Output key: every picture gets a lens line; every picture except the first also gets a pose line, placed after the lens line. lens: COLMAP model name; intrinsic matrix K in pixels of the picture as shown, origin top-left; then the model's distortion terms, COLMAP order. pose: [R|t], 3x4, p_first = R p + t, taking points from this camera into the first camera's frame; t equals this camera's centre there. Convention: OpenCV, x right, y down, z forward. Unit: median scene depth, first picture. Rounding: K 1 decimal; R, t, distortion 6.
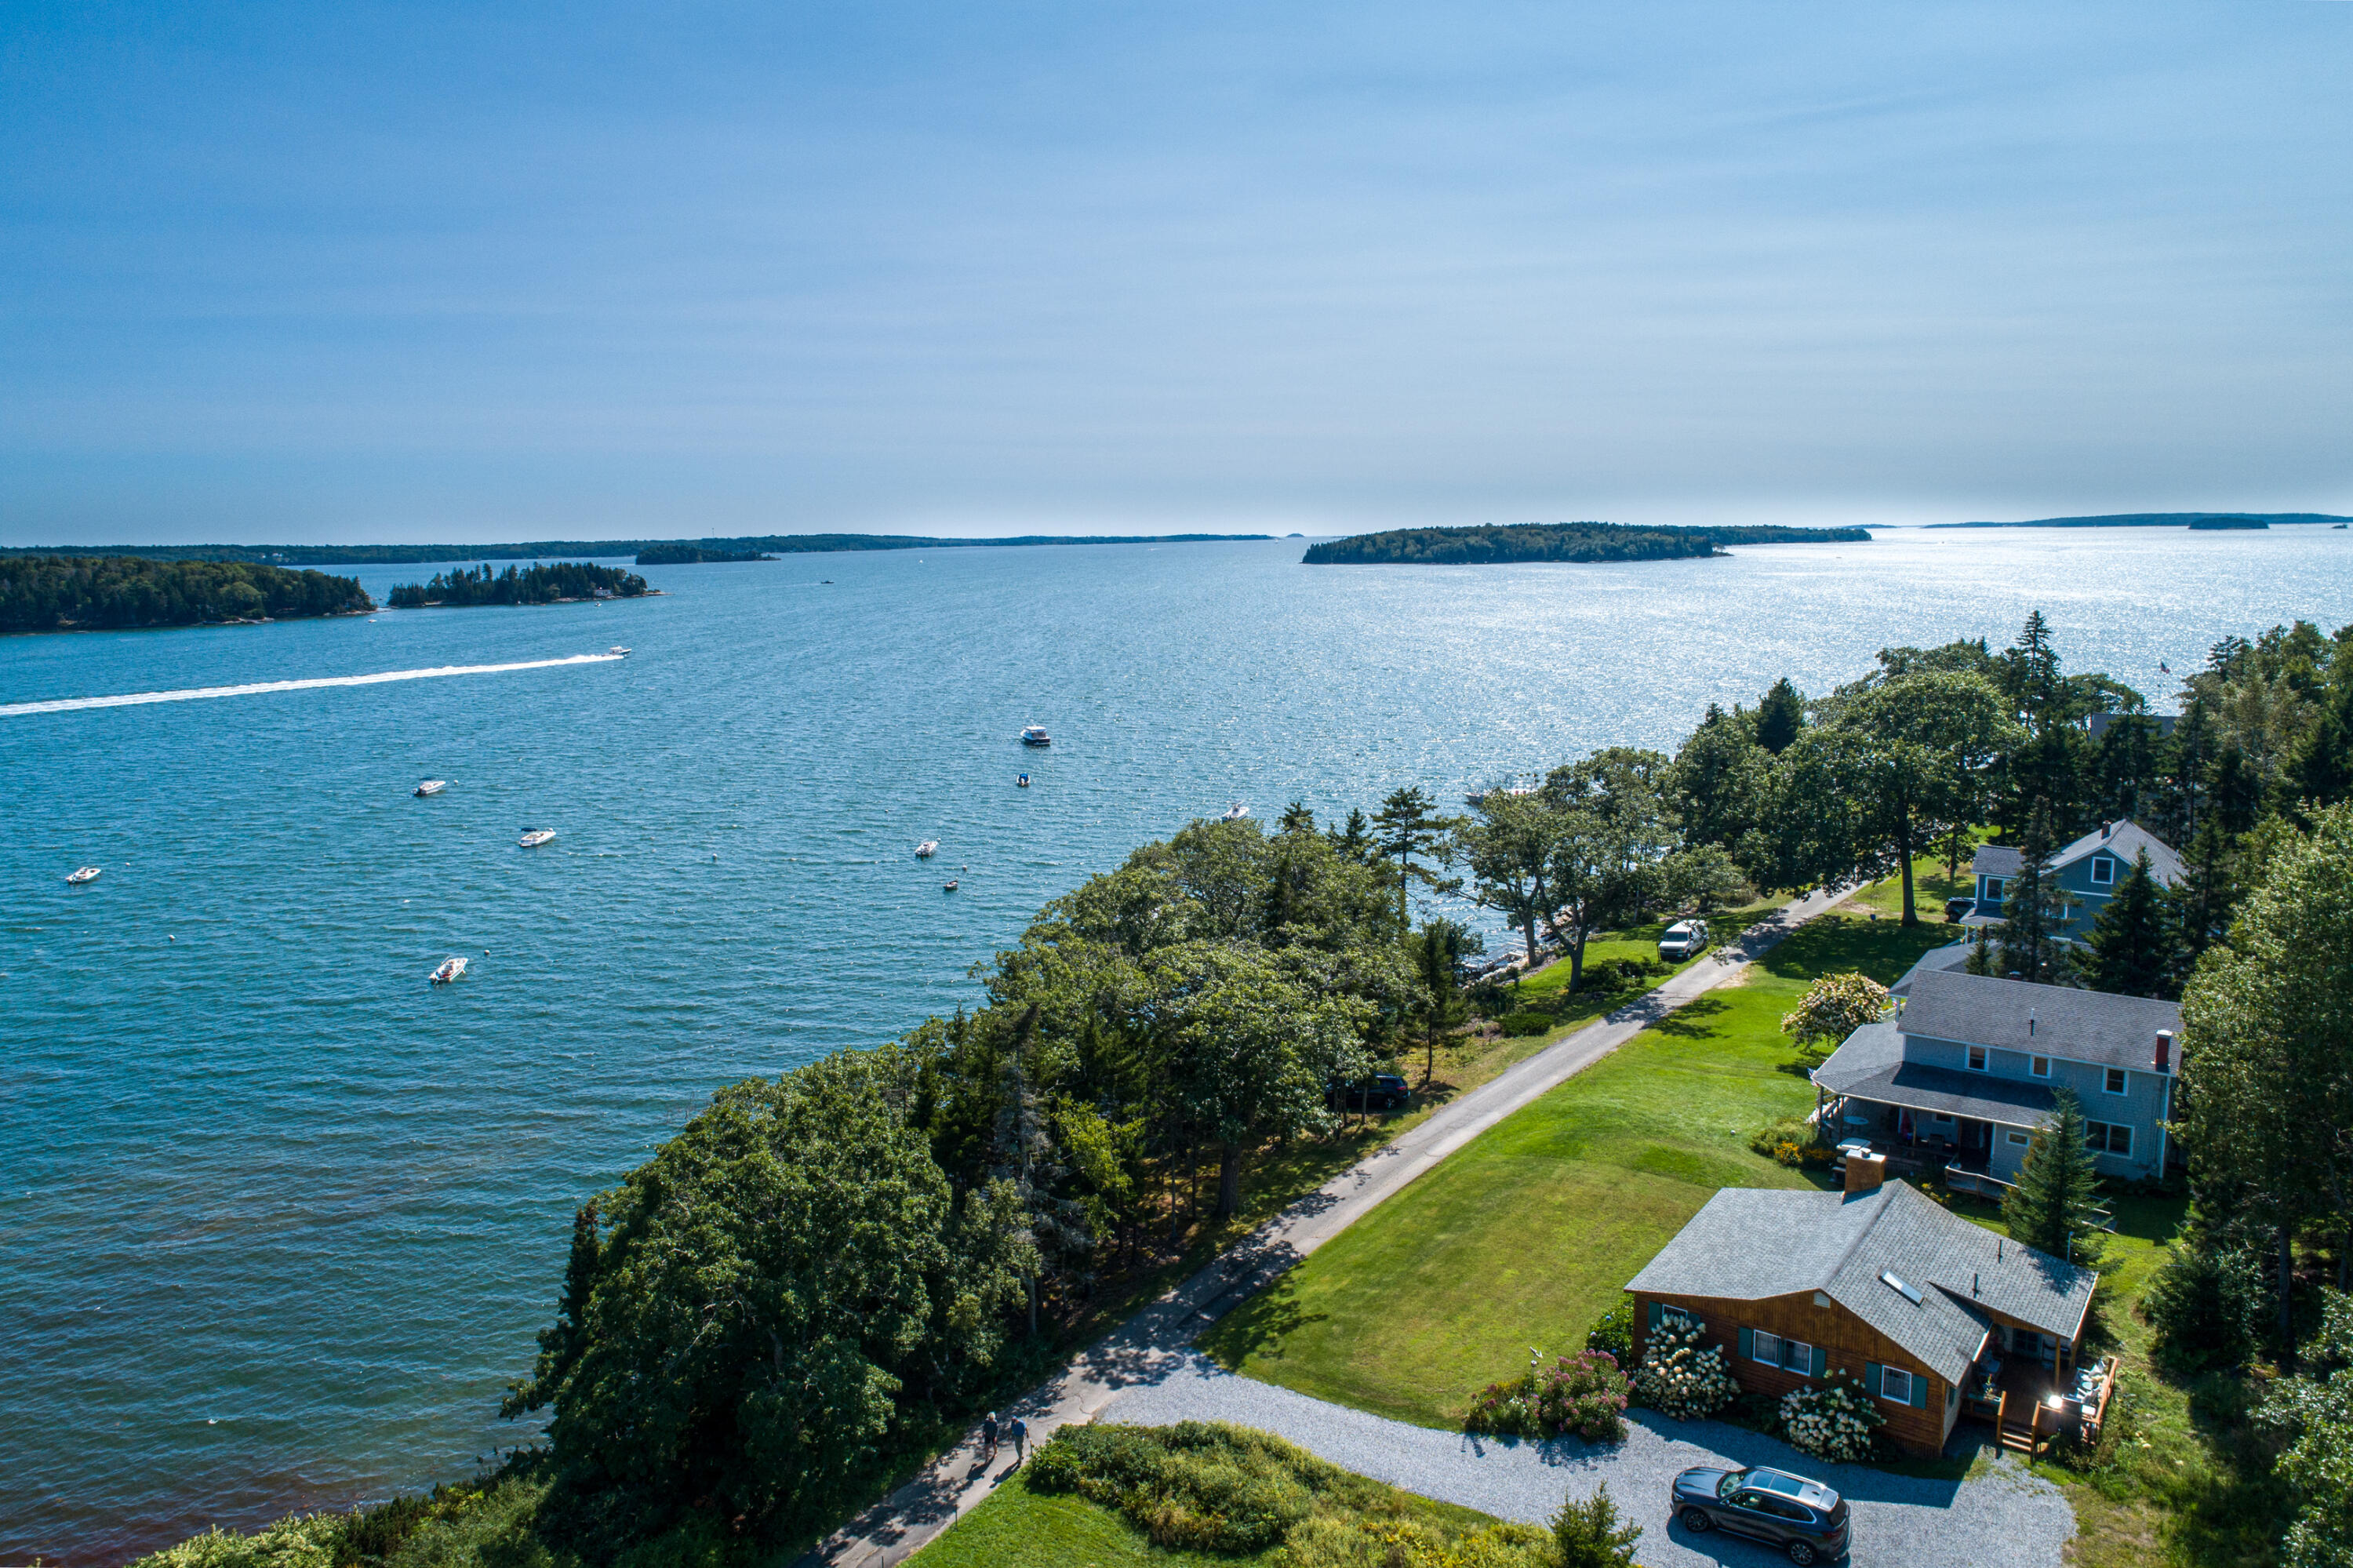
lens RADIAL K [[1606.5, 0, 1197.4], [0, 1606.5, 788.3], [0, 0, 1]] dist [-0.002451, 0.009683]
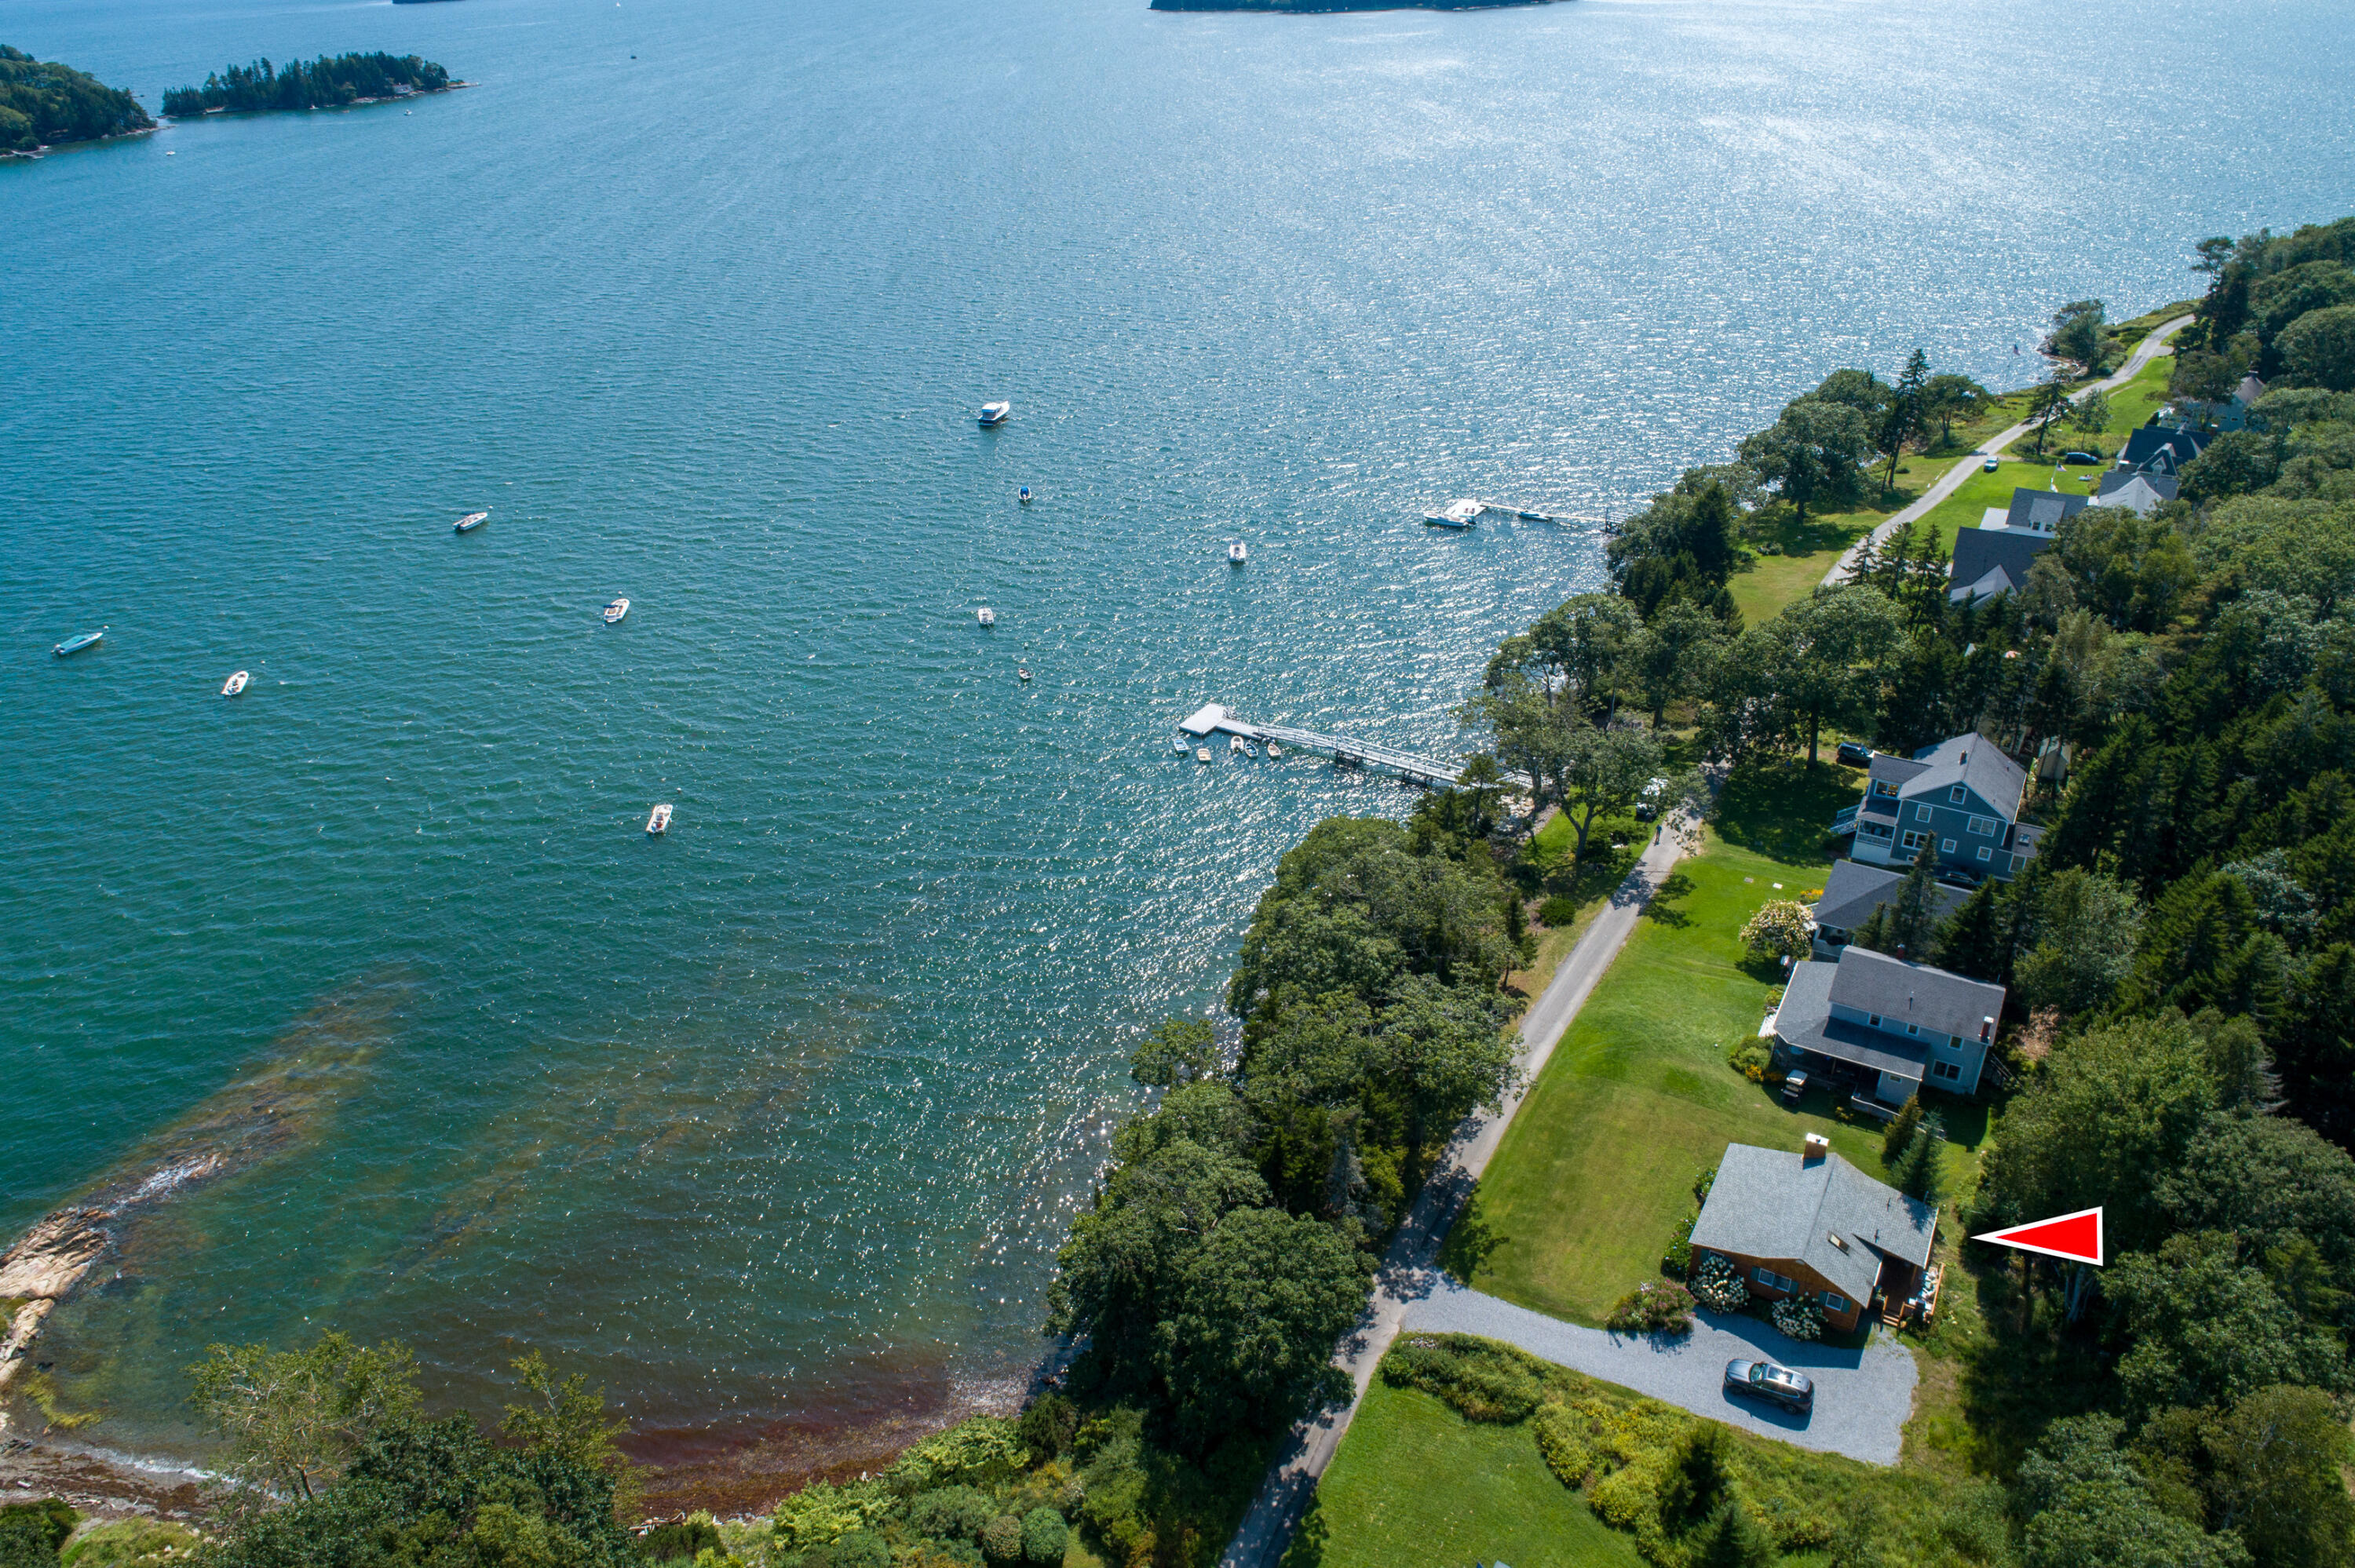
lens RADIAL K [[1607.6, 0, 1195.5], [0, 1607.6, 778.4], [0, 0, 1]] dist [-0.002451, 0.009683]
pose [[0.994237, -0.051888, 0.093814, -0.412578], [0.017143, 0.940758, 0.338646, -0.770507], [-0.105828, -0.335086, 0.936225, -0.443355]]
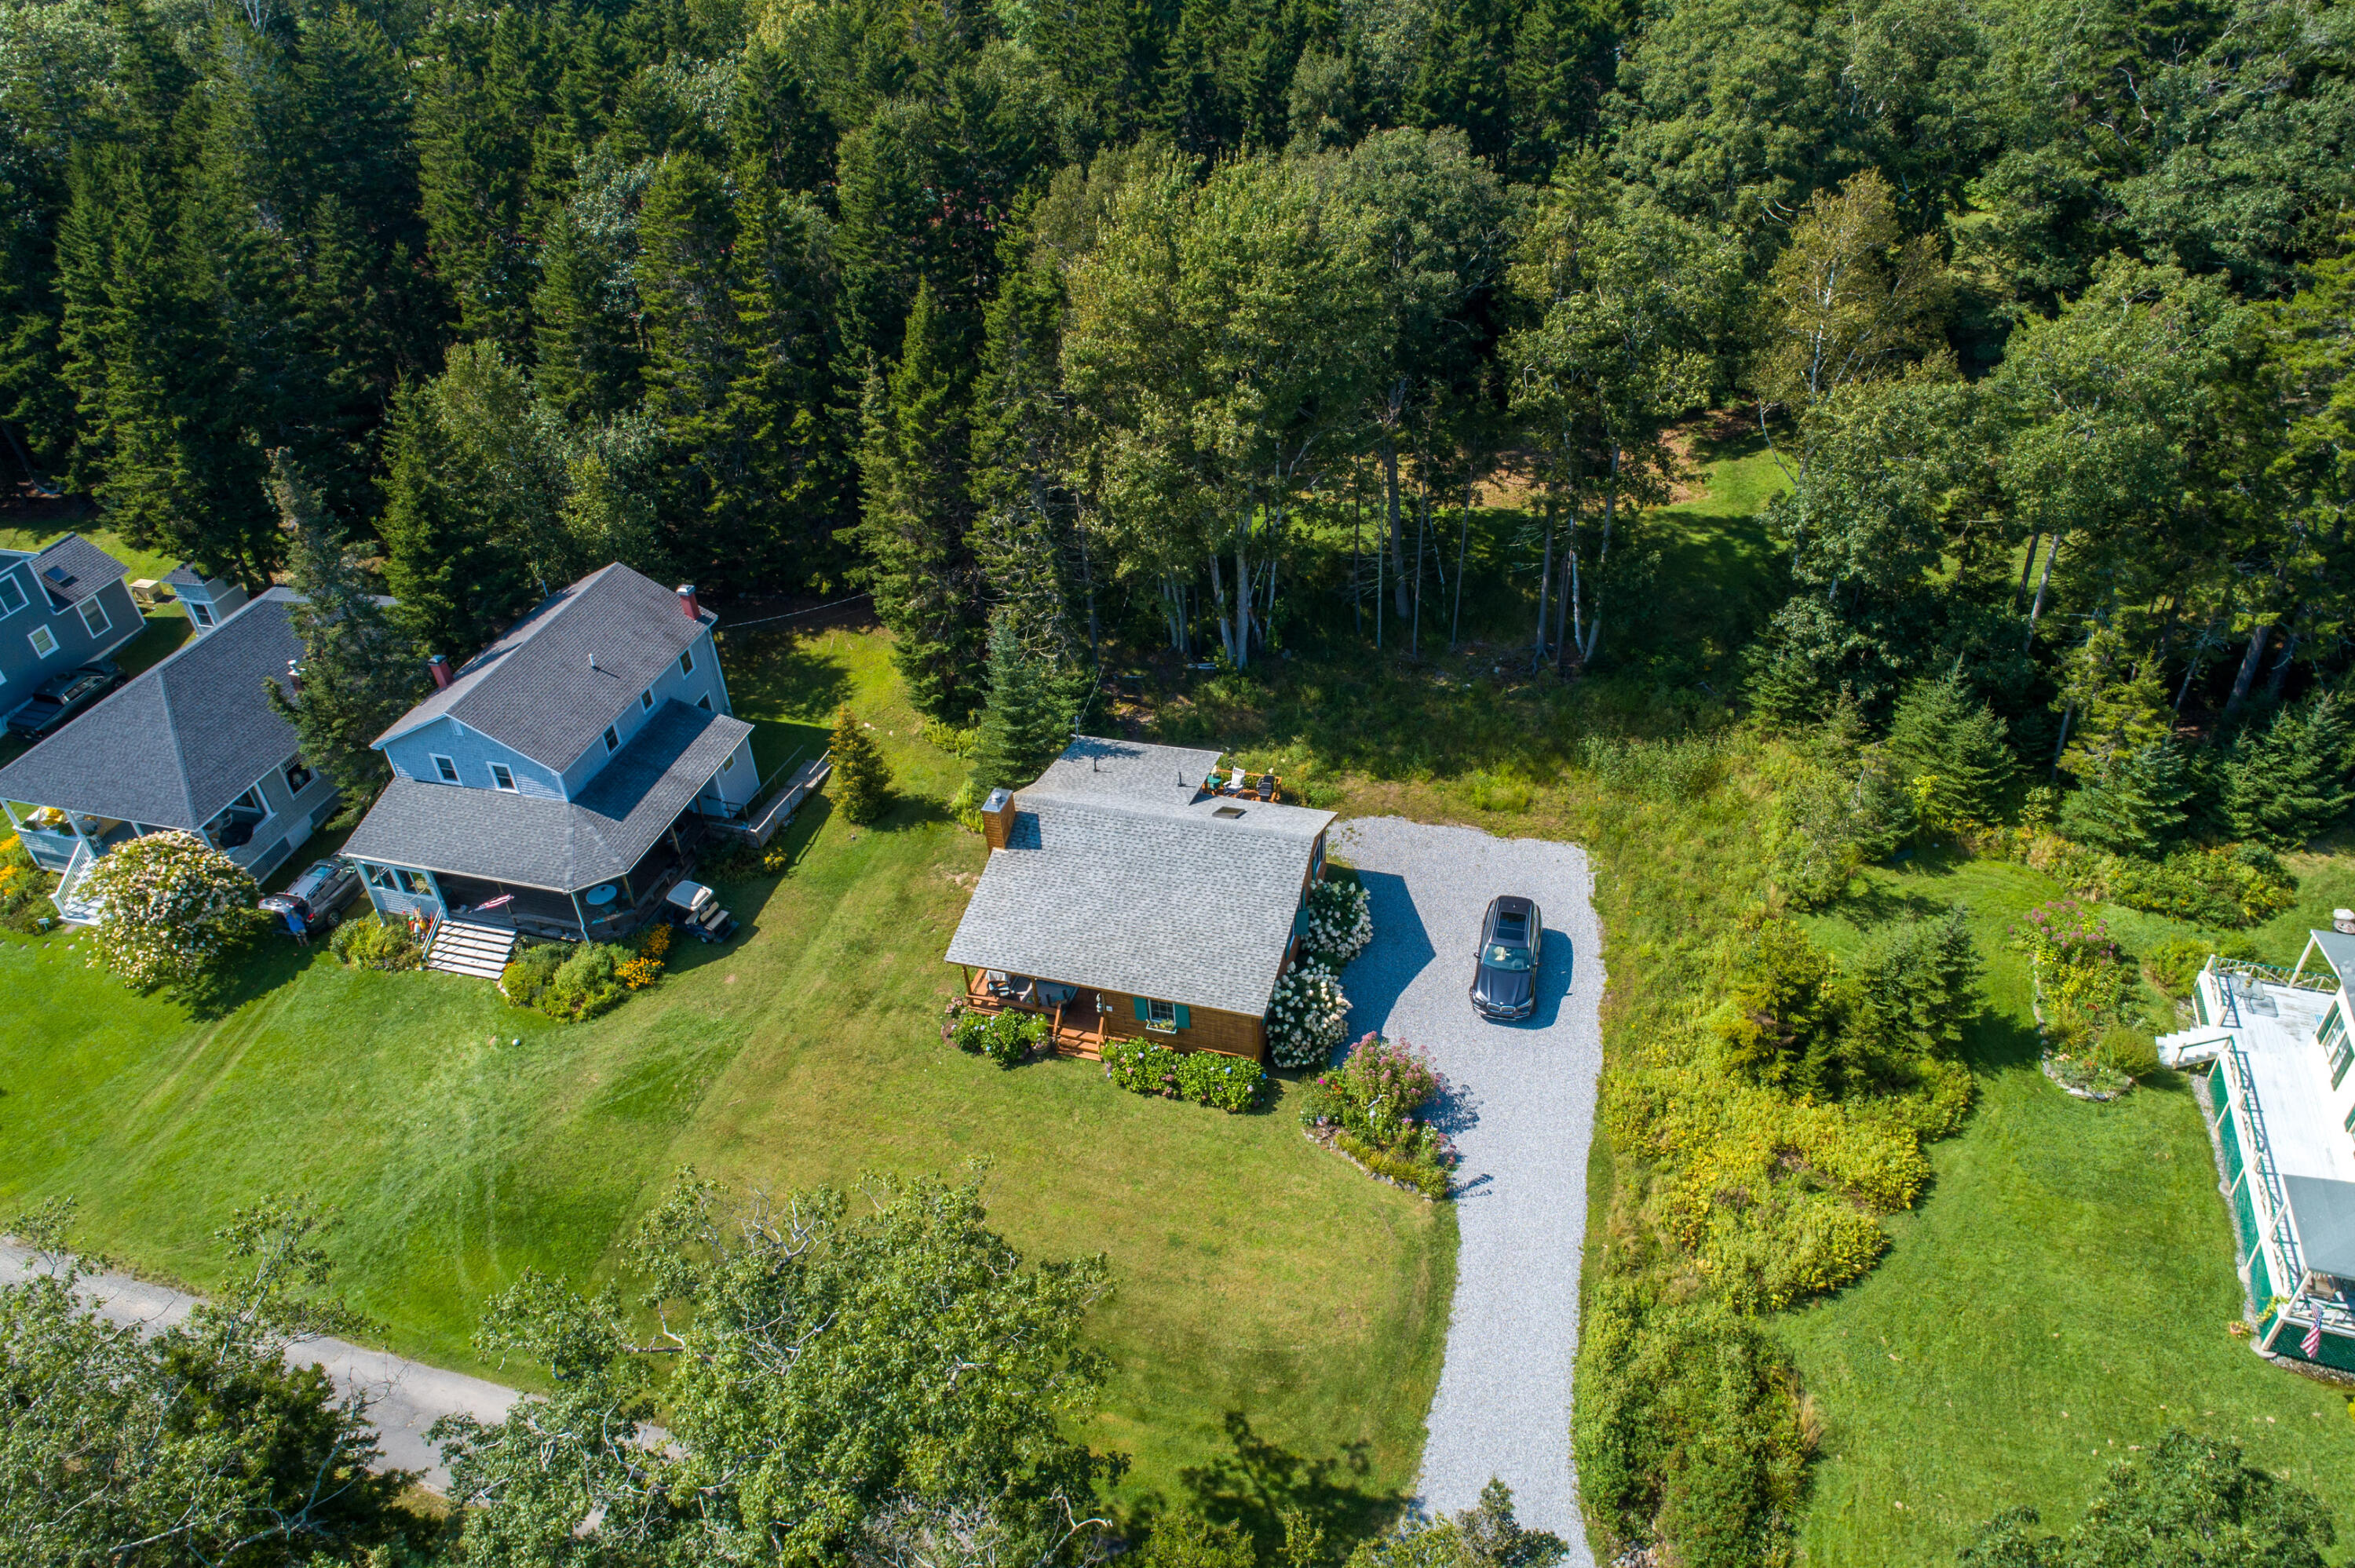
lens RADIAL K [[1607.6, 0, 1177.1], [0, 1607.6, 782.7], [0, 0, 1]] dist [-0.002451, 0.009683]
pose [[-0.331517, -0.520798, 0.786680, -0.322642], [0.205211, 0.774065, 0.598925, -0.300295], [-0.920861, 0.359990, -0.149743, 1.082415]]
